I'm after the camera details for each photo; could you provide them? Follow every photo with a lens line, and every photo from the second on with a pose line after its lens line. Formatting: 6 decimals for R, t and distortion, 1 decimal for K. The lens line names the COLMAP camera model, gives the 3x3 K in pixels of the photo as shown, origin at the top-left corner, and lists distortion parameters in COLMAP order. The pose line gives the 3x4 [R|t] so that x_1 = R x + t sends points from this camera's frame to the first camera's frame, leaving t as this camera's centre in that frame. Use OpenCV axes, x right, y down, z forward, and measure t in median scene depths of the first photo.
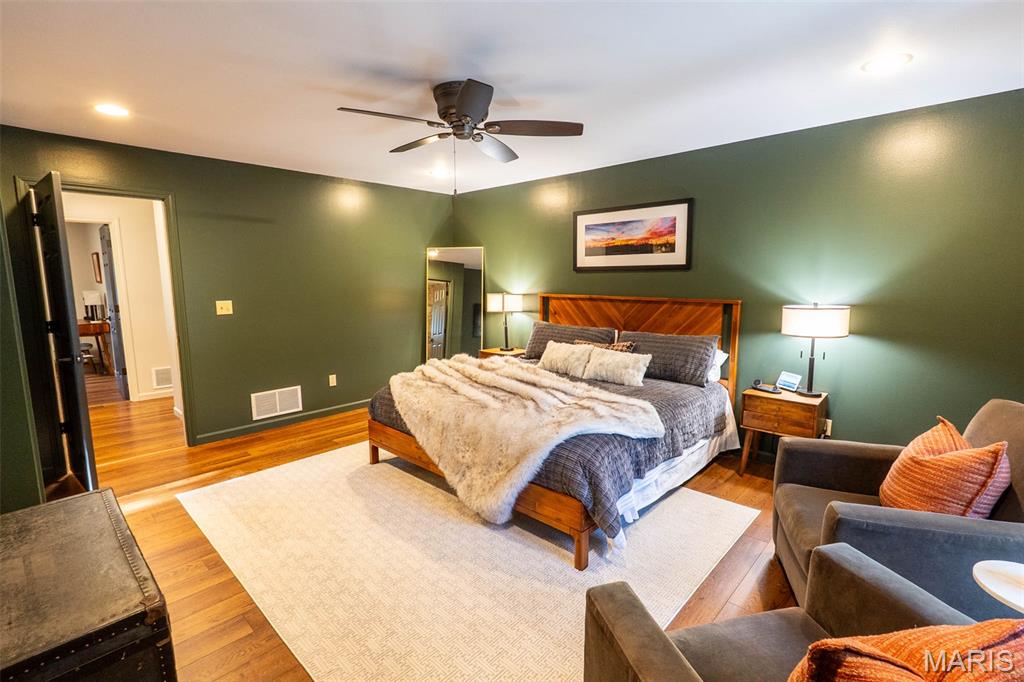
lens RADIAL K [[471.8, 0, 510.6], [0, 471.8, 340.1], [0, 0, 1]] dist [0.007122, 0.000045]
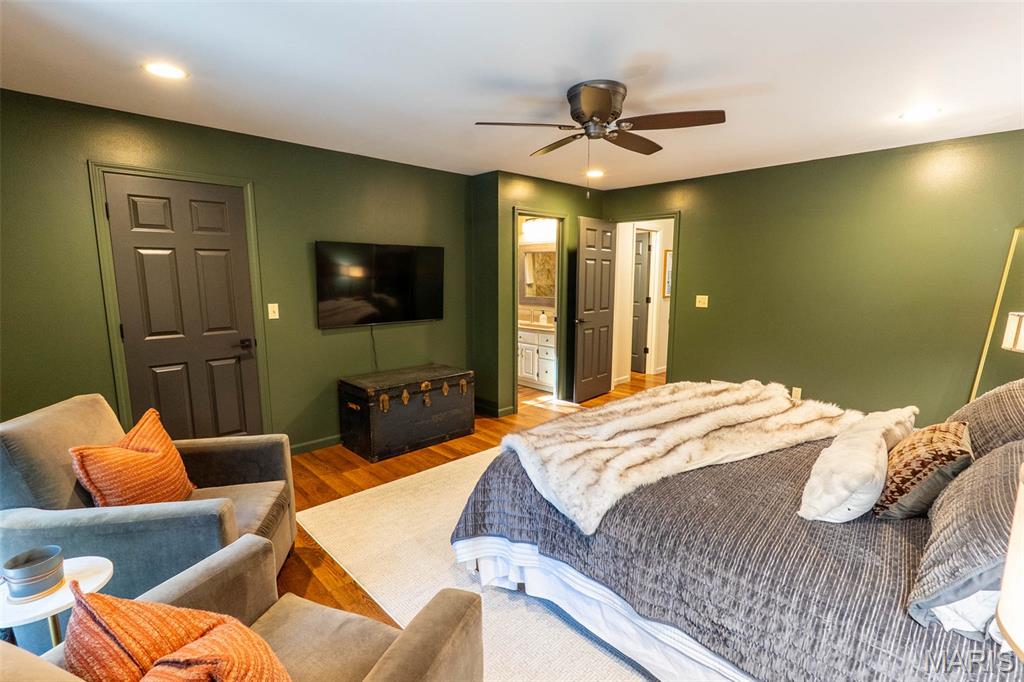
lens RADIAL K [[469.7, 0, 508.6], [0, 469.7, 341.7], [0, 0, 1]] dist [-0.003394, -0.000355]
pose [[-0.047546, 0.140604, -0.988924, 0.579654], [-0.137595, 0.979683, 0.145906, -0.082790], [0.989347, 0.143009, -0.027234, 0.588387]]
